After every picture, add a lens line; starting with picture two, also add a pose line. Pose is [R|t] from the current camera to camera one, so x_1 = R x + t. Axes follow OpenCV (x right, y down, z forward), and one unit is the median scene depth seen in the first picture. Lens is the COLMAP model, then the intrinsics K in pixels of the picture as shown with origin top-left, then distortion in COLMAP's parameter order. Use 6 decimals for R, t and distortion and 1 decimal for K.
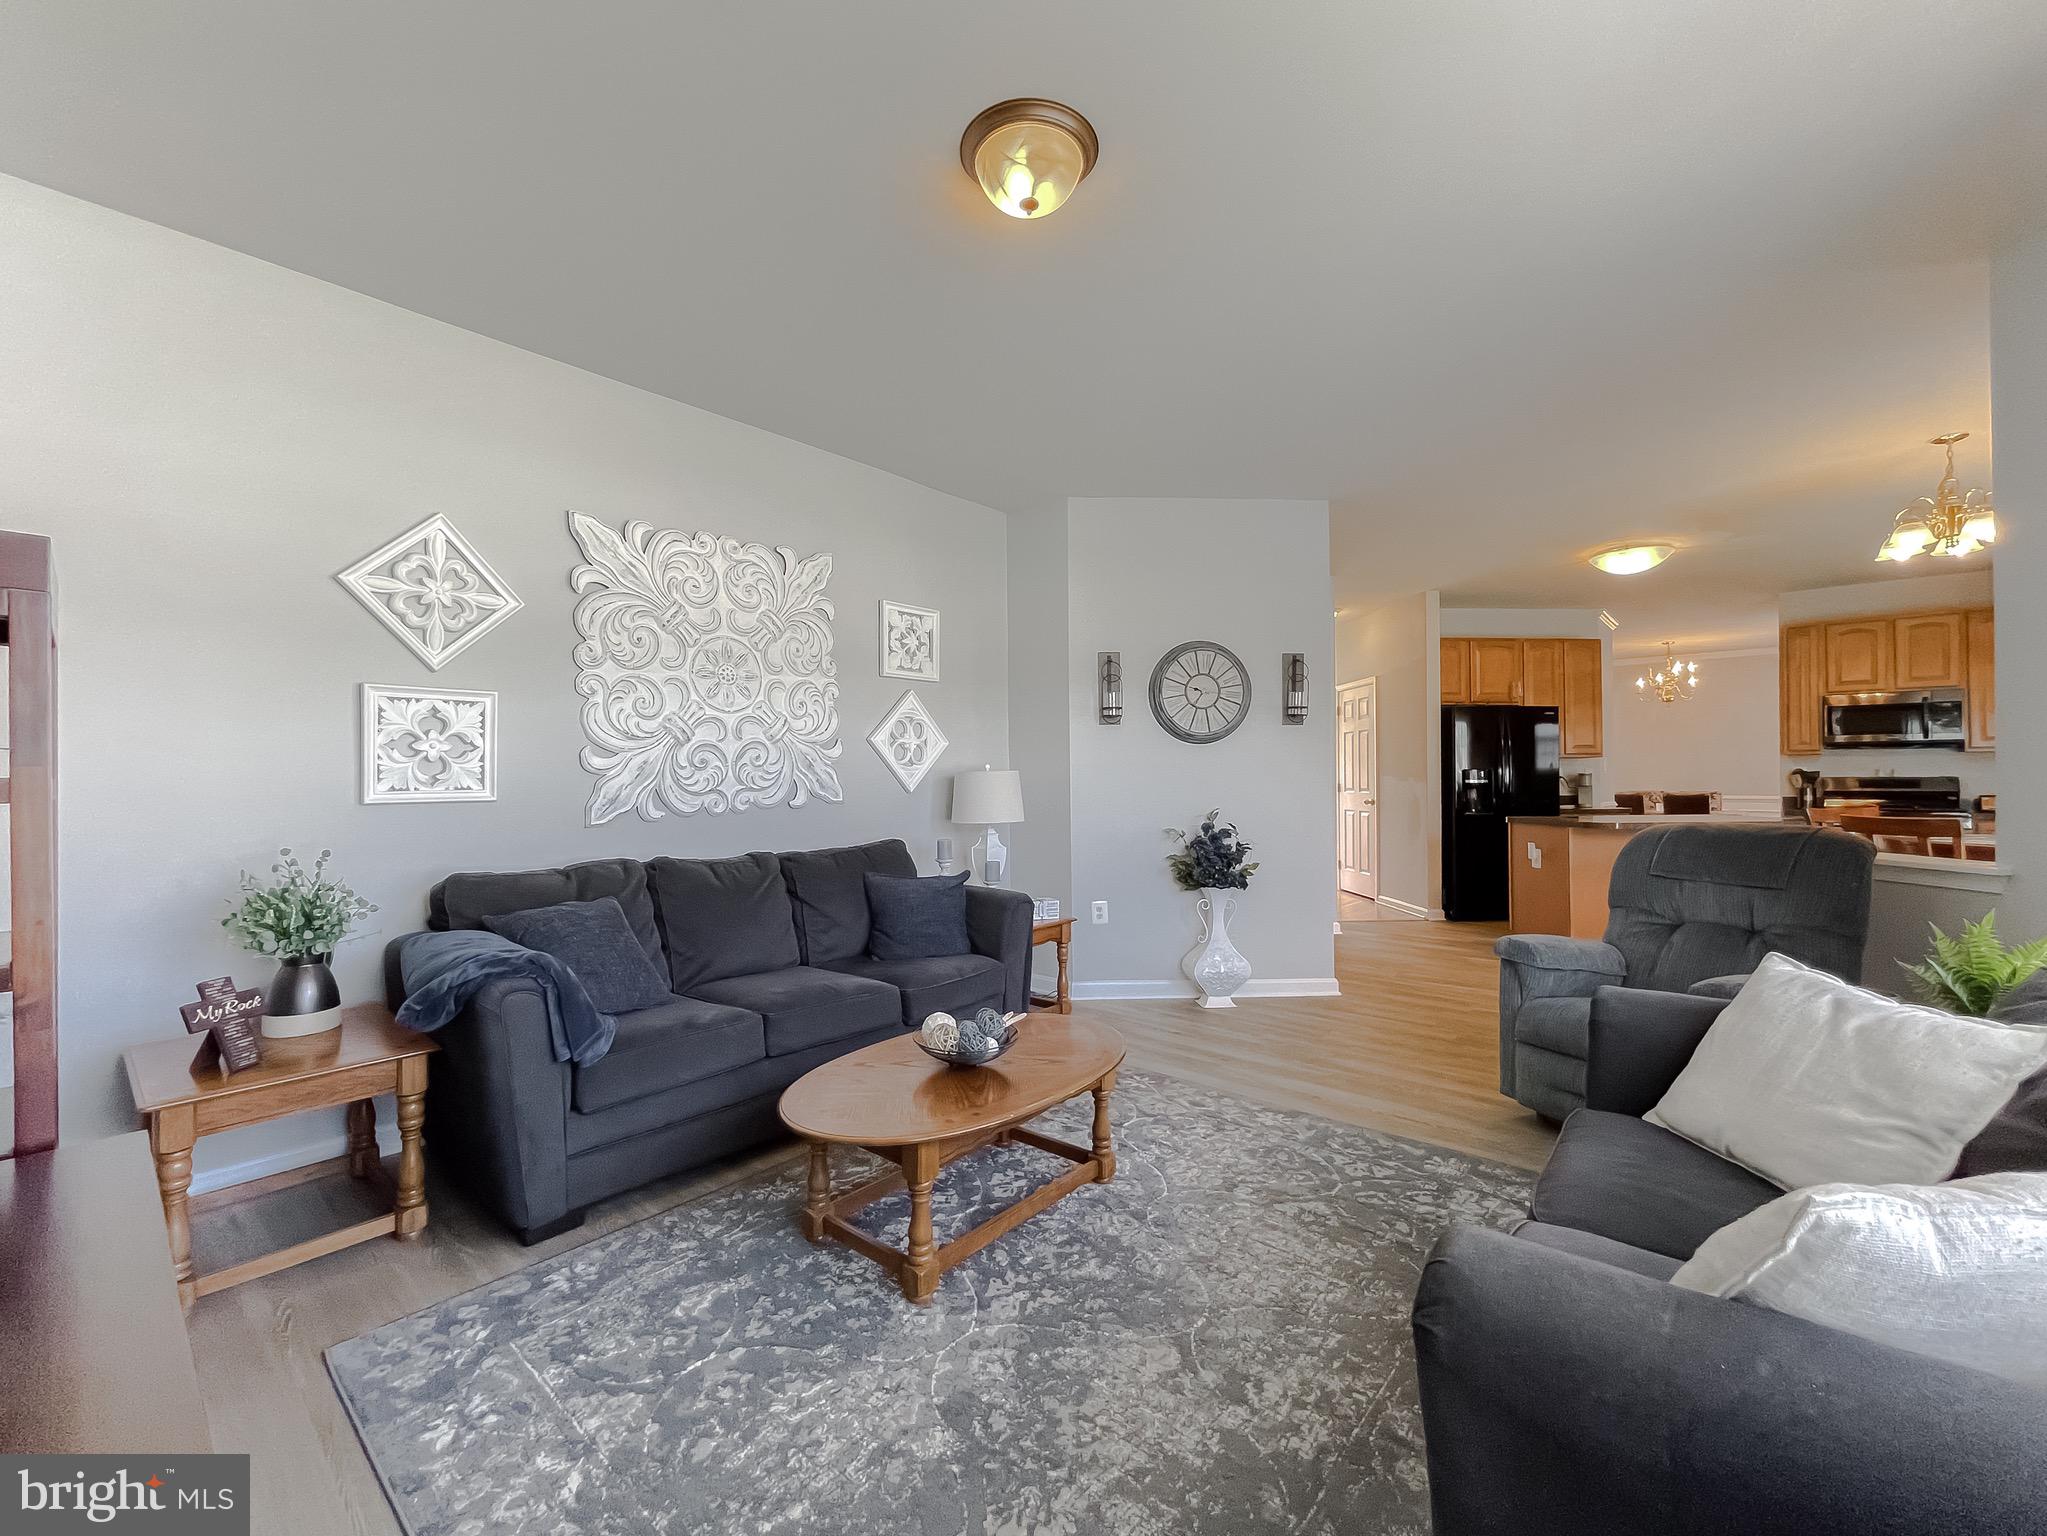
lens RADIAL K [[853.7, 0, 1008.5], [0, 853.7, 780.5], [0, 0, 1]] dist [-0.003897, 0.000271]
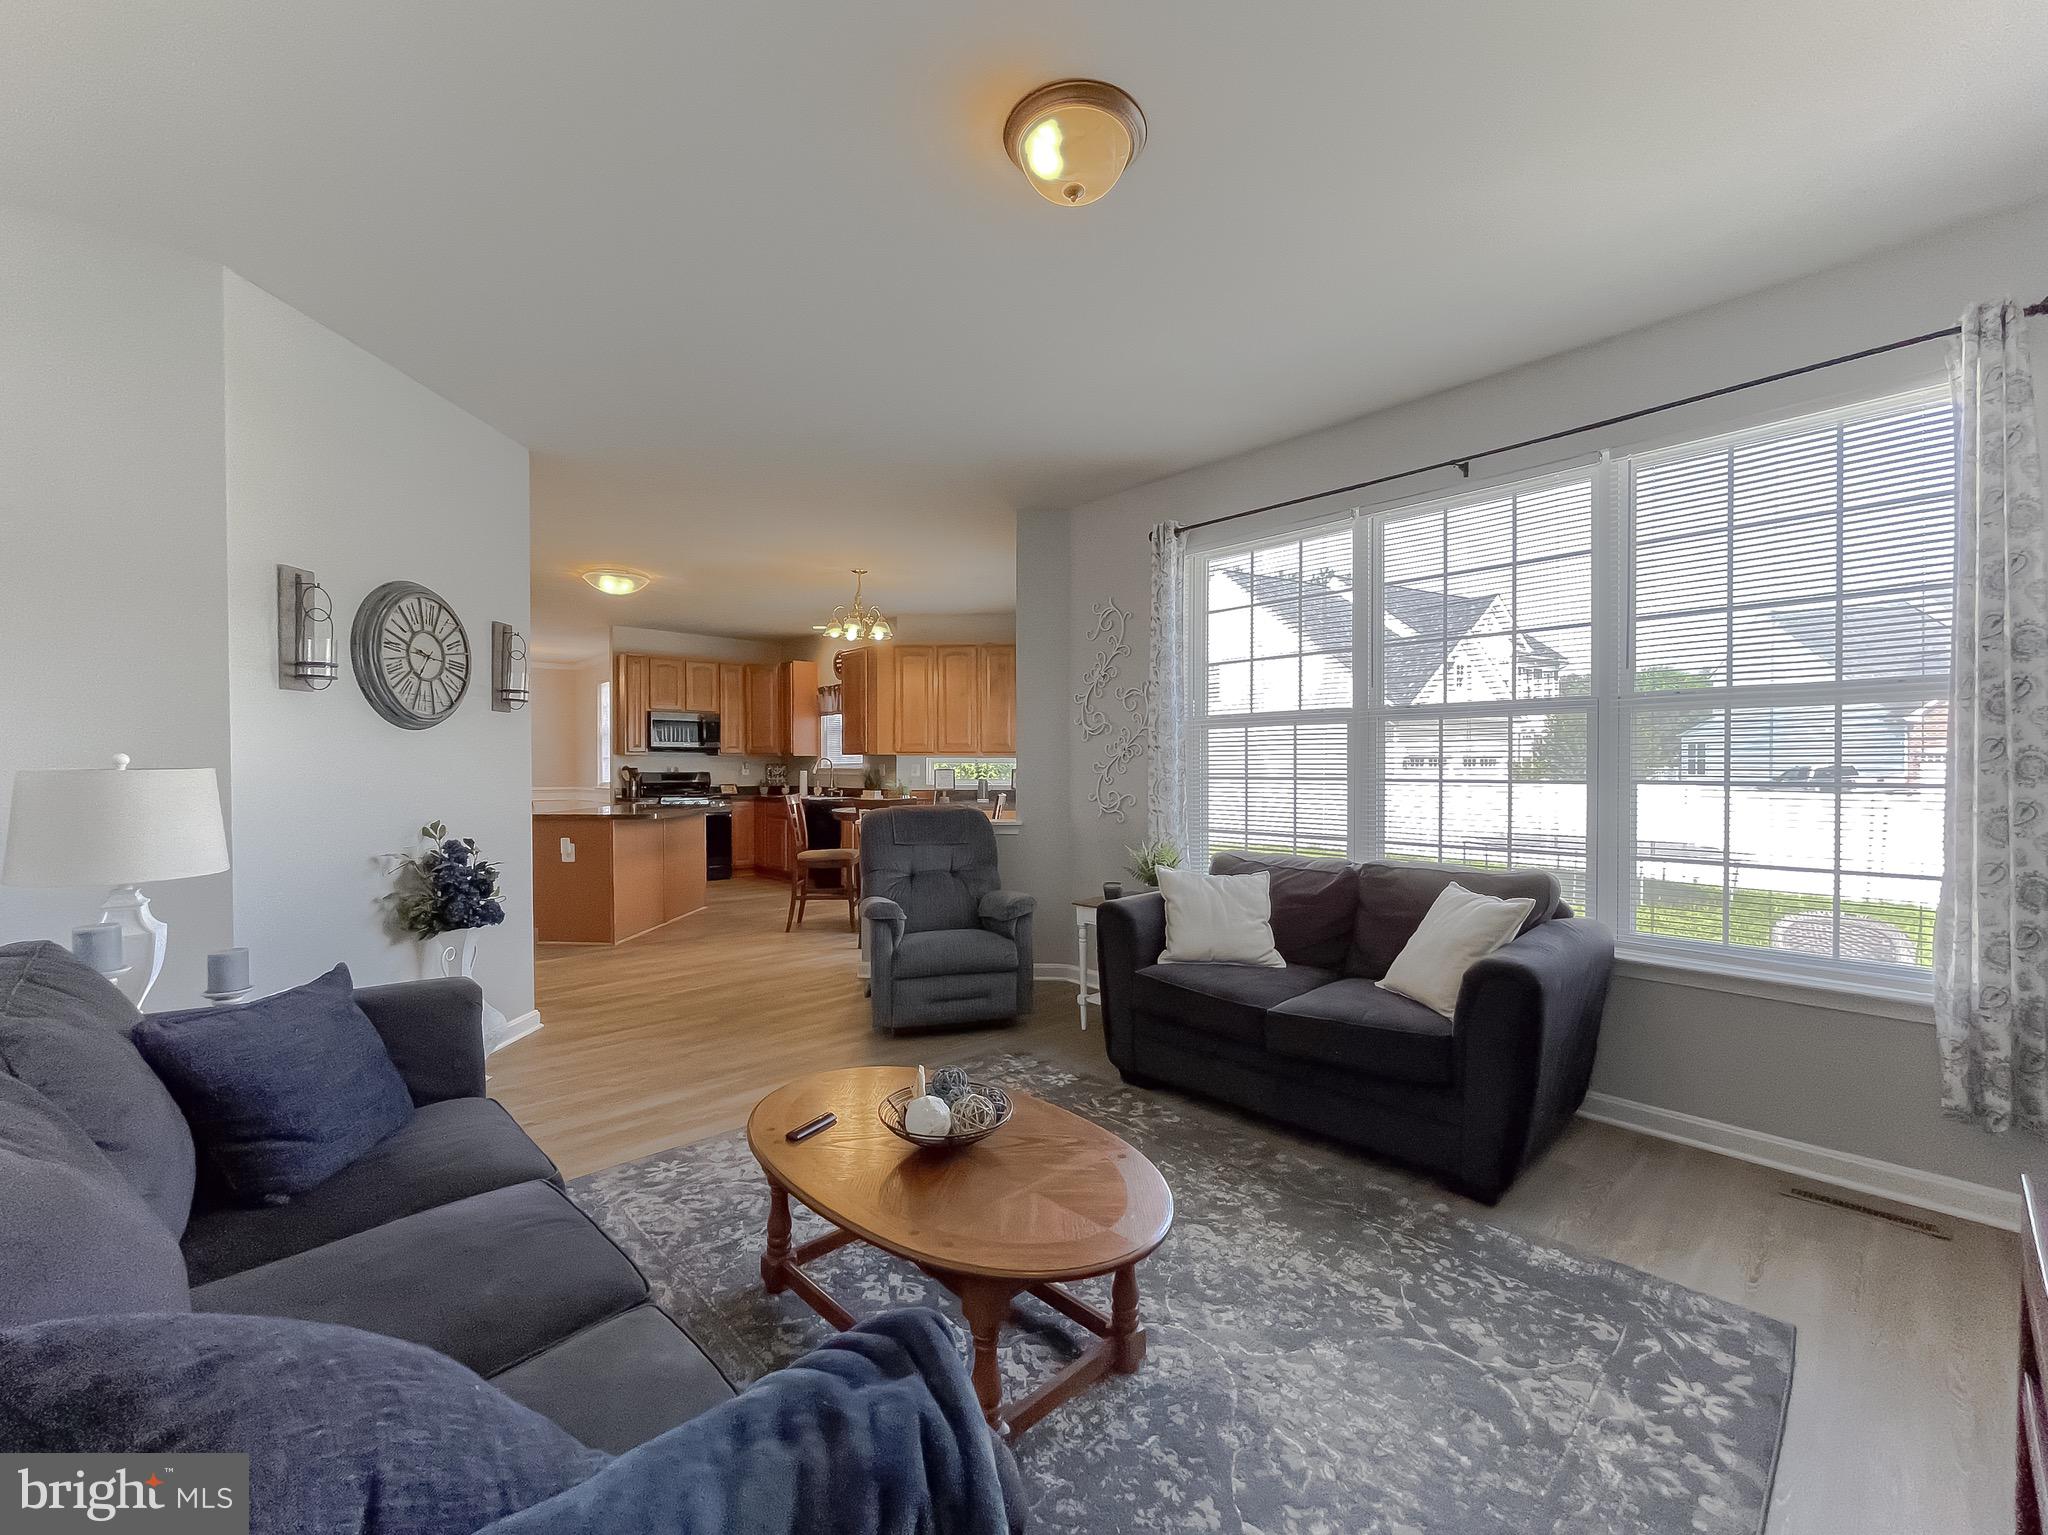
lens RADIAL K [[854.1, 0, 1012.6], [0, 854.1, 760.7], [0, 0, 1]] dist [-0.003897, 0.000271]
pose [[0.078229, 0.011882, 0.996865, -0.536354], [0.000443, 0.999928, -0.011954, -0.010027], [-0.996935, 0.001377, 0.078218, 0.554038]]
